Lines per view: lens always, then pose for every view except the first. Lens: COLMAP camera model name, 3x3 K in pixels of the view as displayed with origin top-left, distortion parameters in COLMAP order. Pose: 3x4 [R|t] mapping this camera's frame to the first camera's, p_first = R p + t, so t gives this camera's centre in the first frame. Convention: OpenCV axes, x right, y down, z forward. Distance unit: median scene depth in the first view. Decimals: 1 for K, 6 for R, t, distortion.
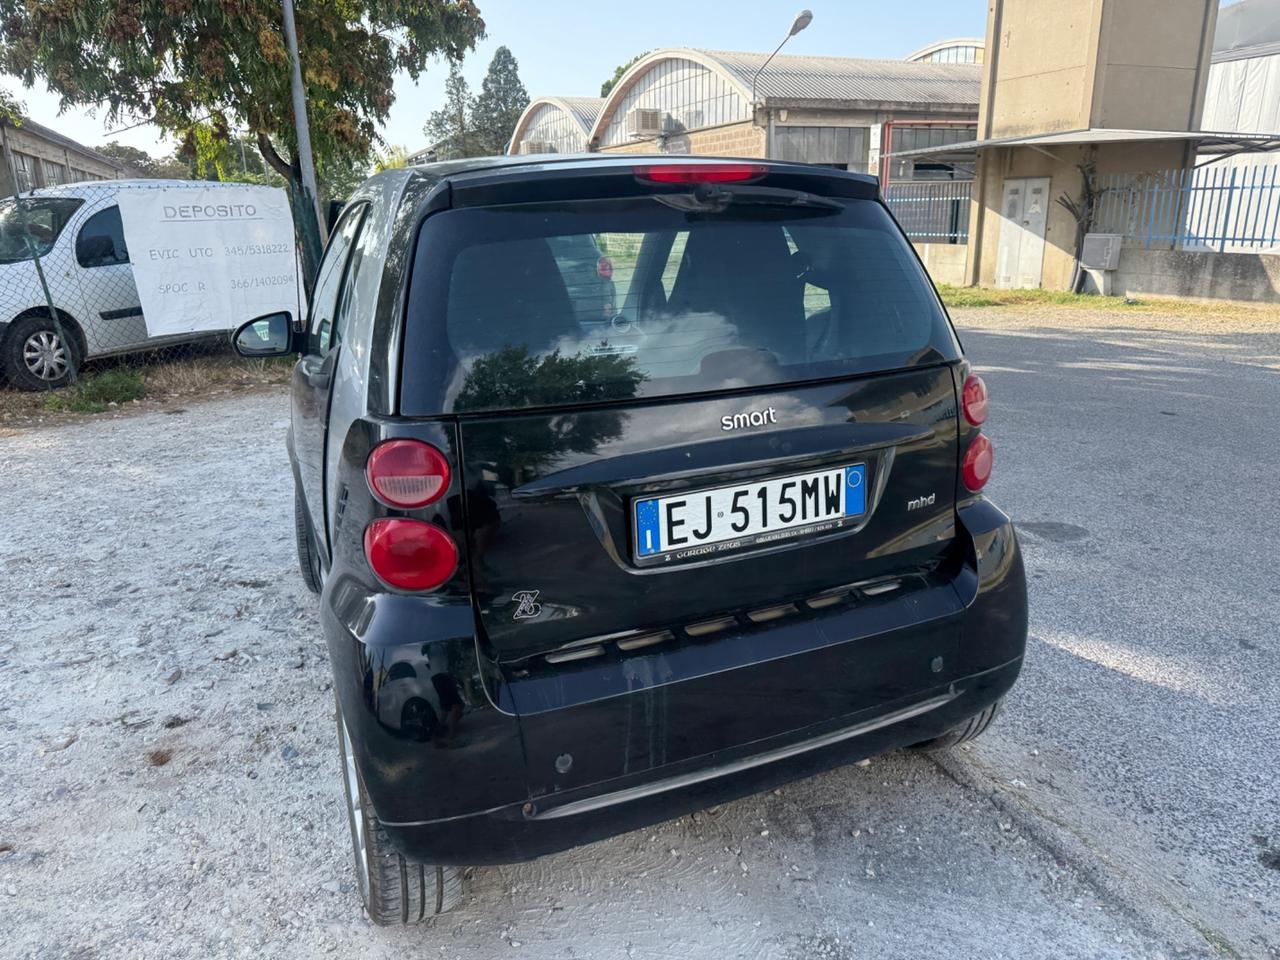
lens RADIAL K [[907.9, 0, 640.7], [0, 907.9, 486.8], [0, 0, 1]] dist [0.016536, -0.029281]
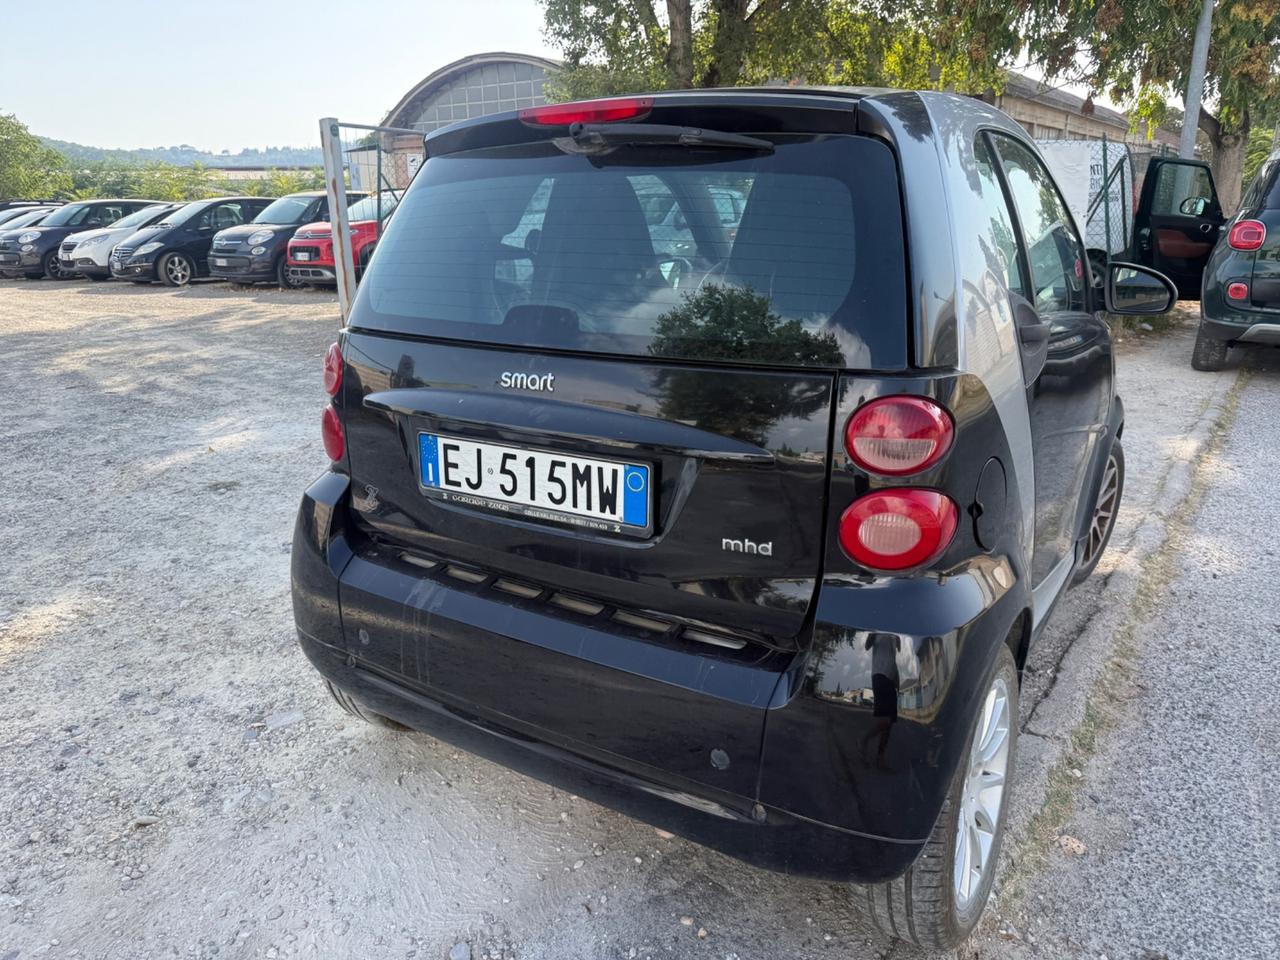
lens RADIAL K [[901.3, 0, 640.9], [0, 901.3, 482.5], [0, 0, 1]] dist [0.010492, -0.018885]
pose [[0.561000, 0.262240, -0.785181, 0.647060], [-0.234330, 0.960009, 0.153205, -0.098736], [0.793957, 0.098043, 0.600016, 0.379467]]
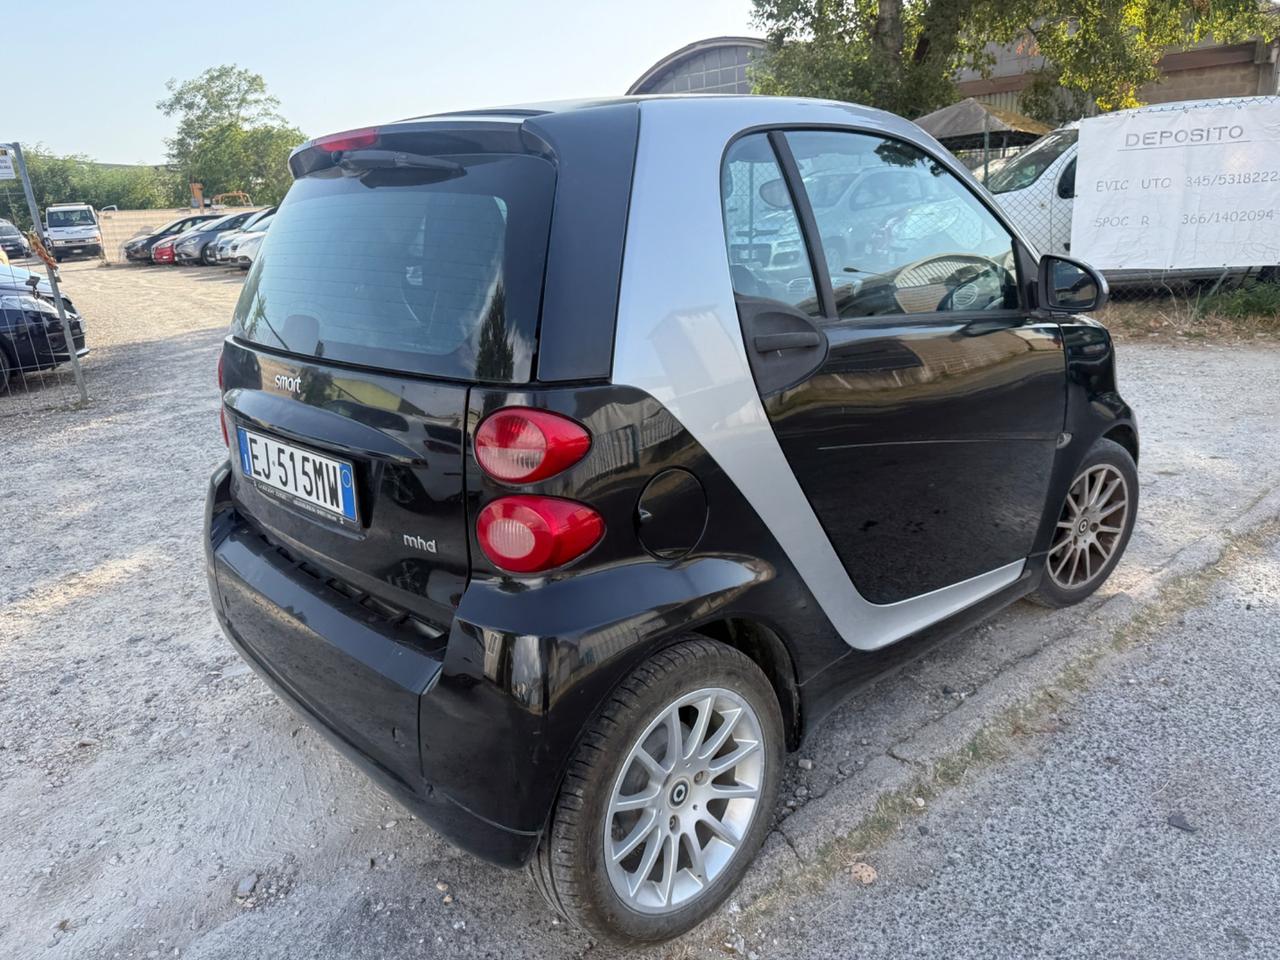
lens RADIAL K [[907.6, 0, 640.0], [0, 907.6, 480.0], [0, 0, 1]] dist [-0.005083, -0.000139]
pose [[0.338980, 0.290797, -0.894723, 0.841267], [-0.222525, 0.948827, 0.224074, -0.202126], [0.914098, 0.123142, 0.386343, 0.677564]]
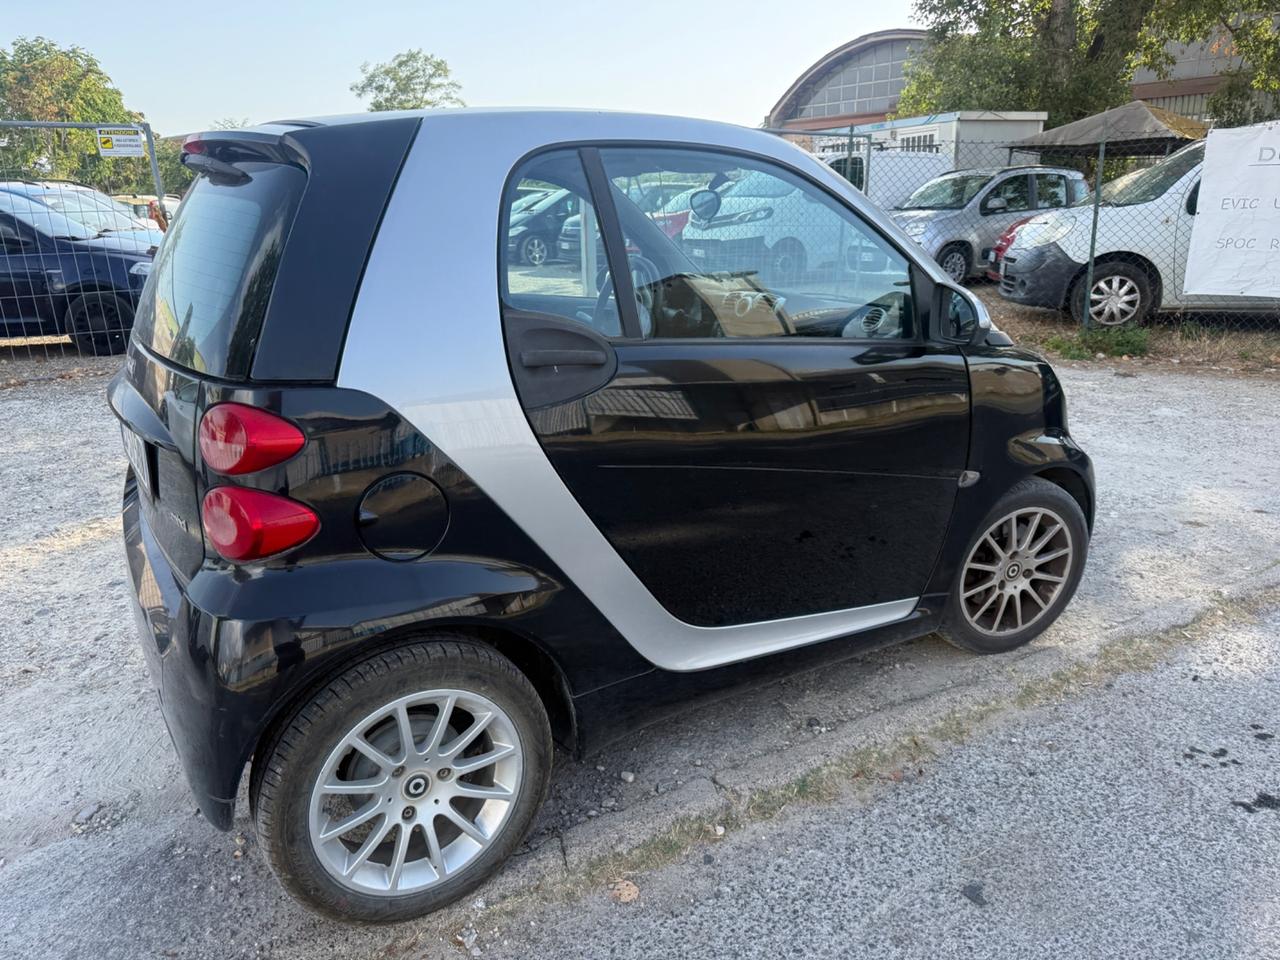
lens RADIAL K [[903.9, 0, 641.2], [0, 903.9, 488.5], [0, 0, 1]] dist [0.005833, -0.013119]
pose [[0.167219, 0.329736, -0.929146, 0.917274], [-0.266784, 0.922390, 0.279326, -0.288637], [0.949139, 0.201173, 0.242209, 0.941580]]
